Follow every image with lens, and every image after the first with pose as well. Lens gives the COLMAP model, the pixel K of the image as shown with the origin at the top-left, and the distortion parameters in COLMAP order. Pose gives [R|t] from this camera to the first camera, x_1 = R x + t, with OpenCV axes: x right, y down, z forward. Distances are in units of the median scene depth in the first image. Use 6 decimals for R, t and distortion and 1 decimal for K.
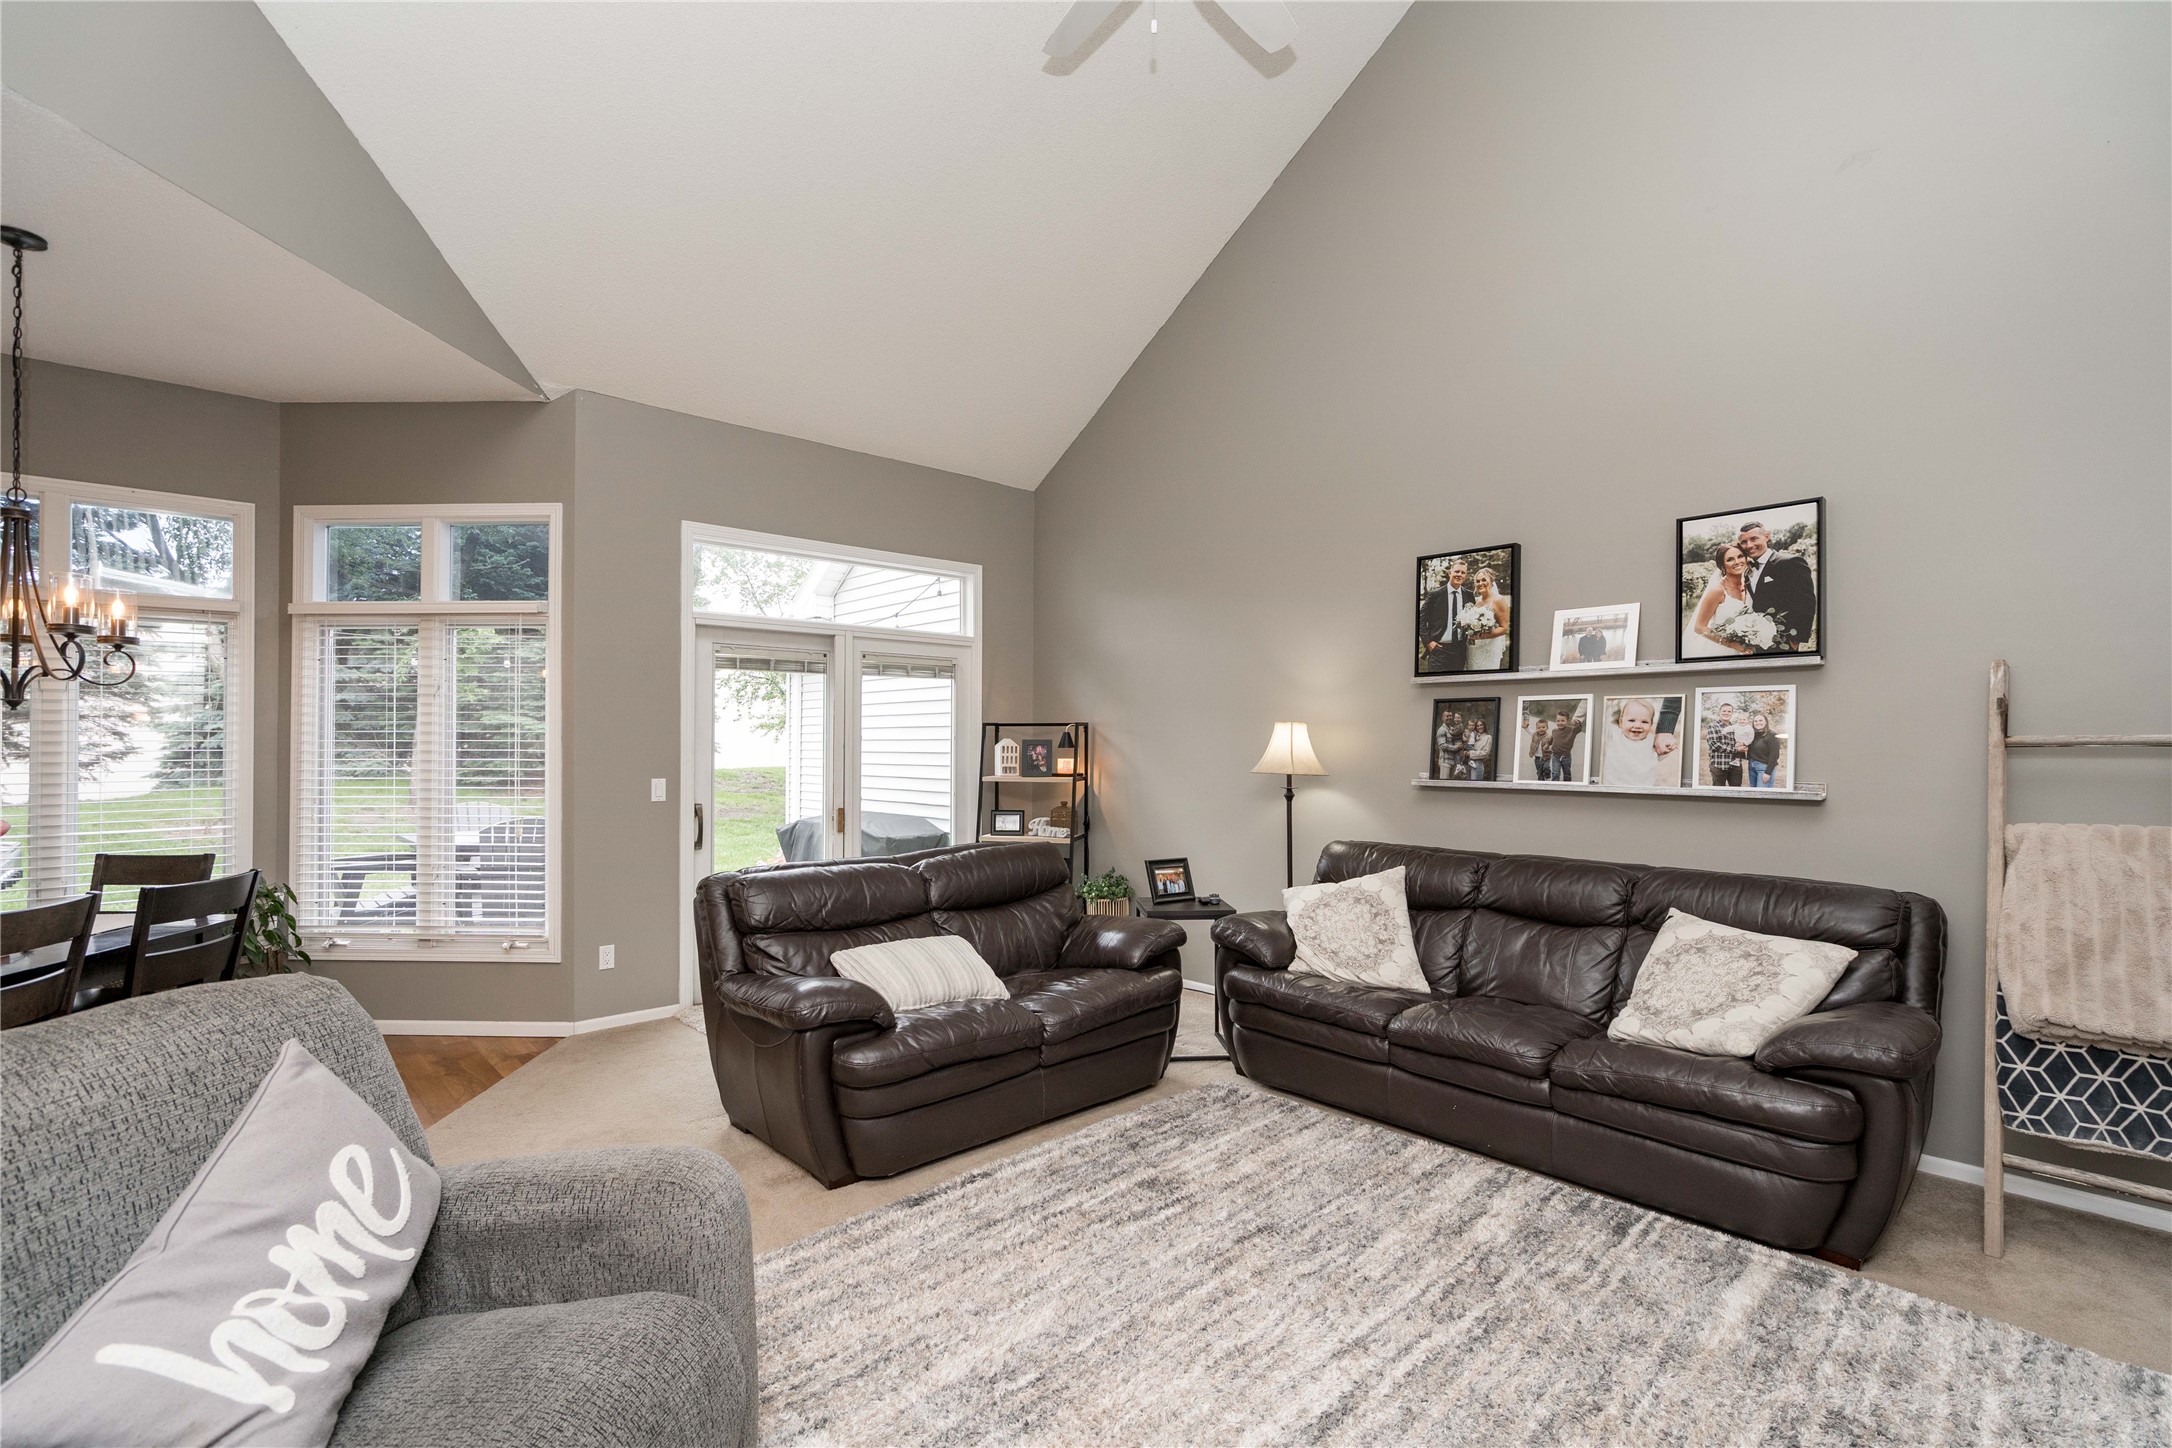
lens RADIAL K [[1000.5, 0, 1104.1], [0, 1000.5, 746.7], [0, 0, 1]] dist [-0.002391, -0.000589]
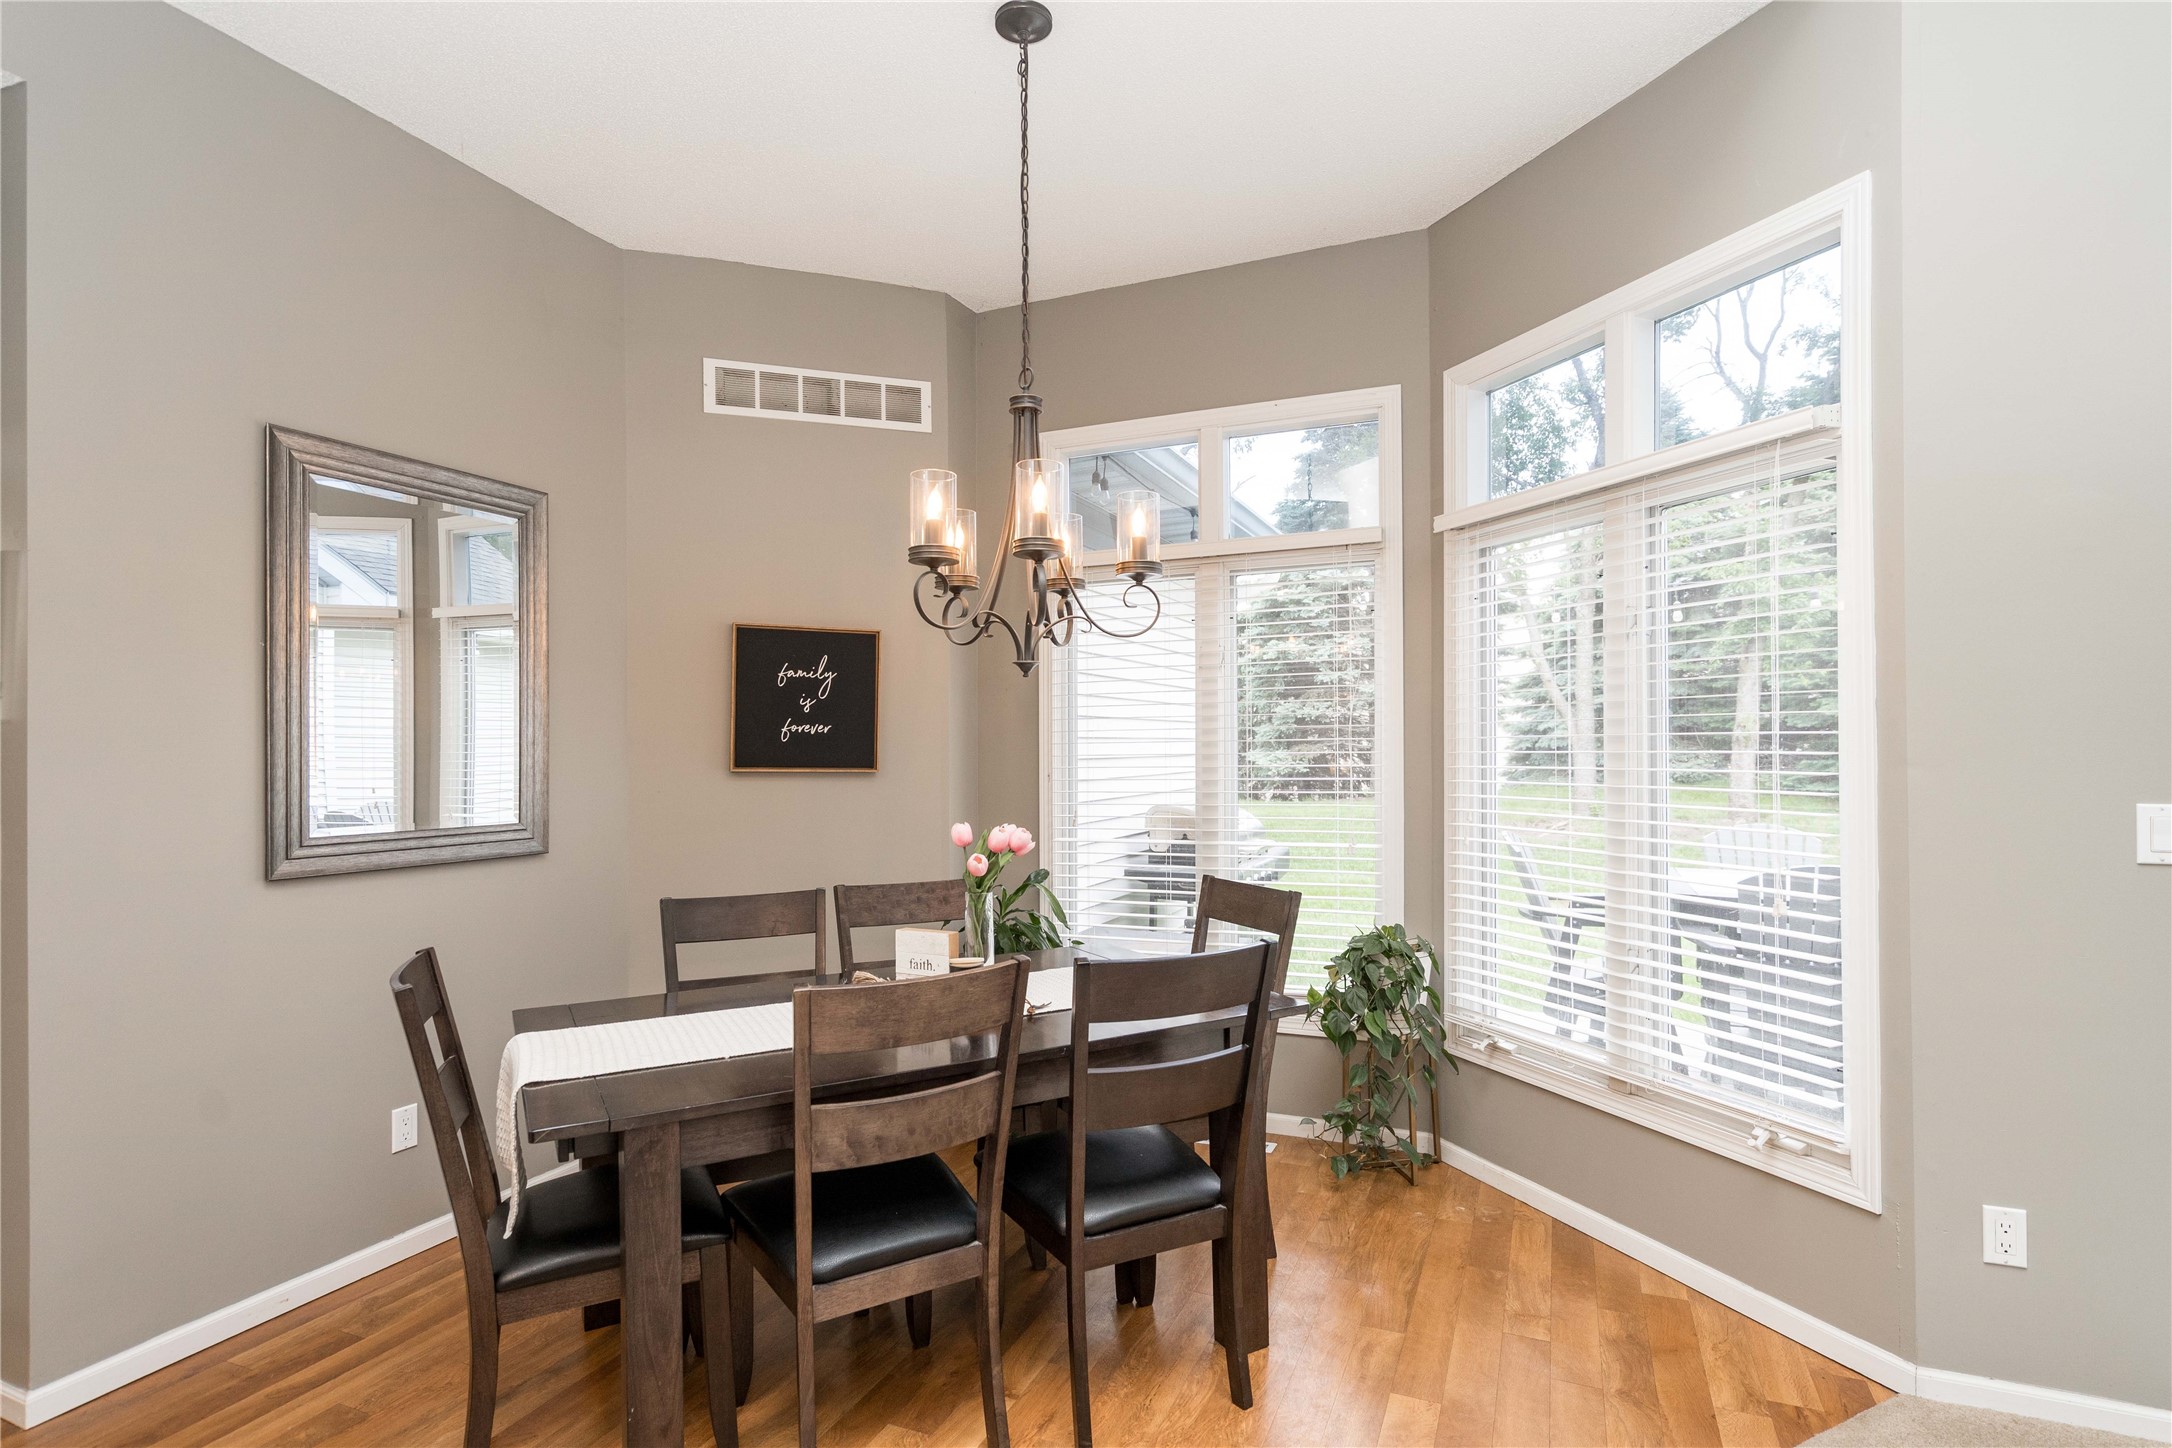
lens RADIAL K [[1095.4, 0, 1086.0], [0, 1095.4, 724.0], [0, 0, 1]] dist [-0.013068, 0.000347]
pose [[0.388744, -0.029772, -0.920865, -0.237687], [0.009078, 0.999553, -0.028484, 0.014286], [0.921301, 0.002714, 0.388841, 0.497815]]
